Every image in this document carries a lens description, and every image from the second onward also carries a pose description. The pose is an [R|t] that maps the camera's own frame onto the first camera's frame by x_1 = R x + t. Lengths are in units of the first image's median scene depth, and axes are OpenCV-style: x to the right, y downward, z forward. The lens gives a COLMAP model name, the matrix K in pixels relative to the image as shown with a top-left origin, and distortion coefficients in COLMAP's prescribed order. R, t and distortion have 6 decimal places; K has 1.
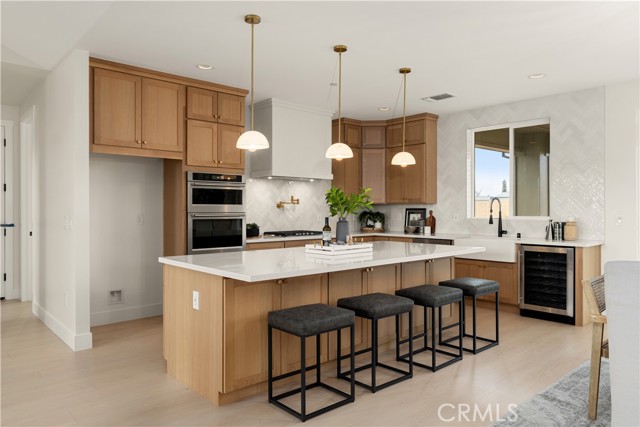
lens RADIAL K [[439.2, 0, 316.5], [0, 439.2, 212.2], [0, 0, 1]] dist [-0.009395, -0.000155]
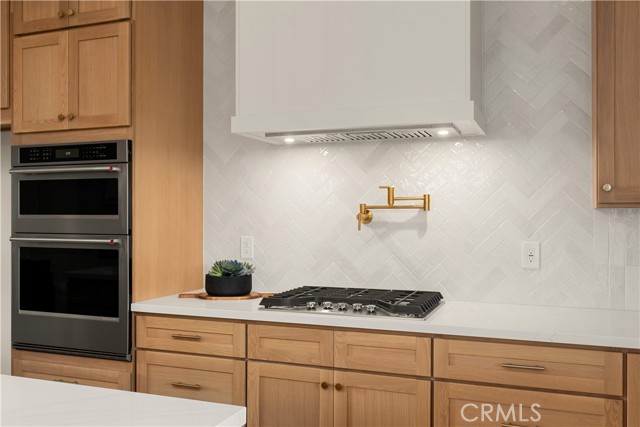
lens RADIAL K [[586.1, 0, 321.4], [0, 586.1, 216.3], [0, 0, 1]] dist [0.002986, 0.000000]
pose [[0.452482, 0.002918, -0.891769, 0.360701], [-0.004813, 0.999988, 0.000830, -0.016031], [0.891761, 0.003917, 0.452490, 0.849981]]
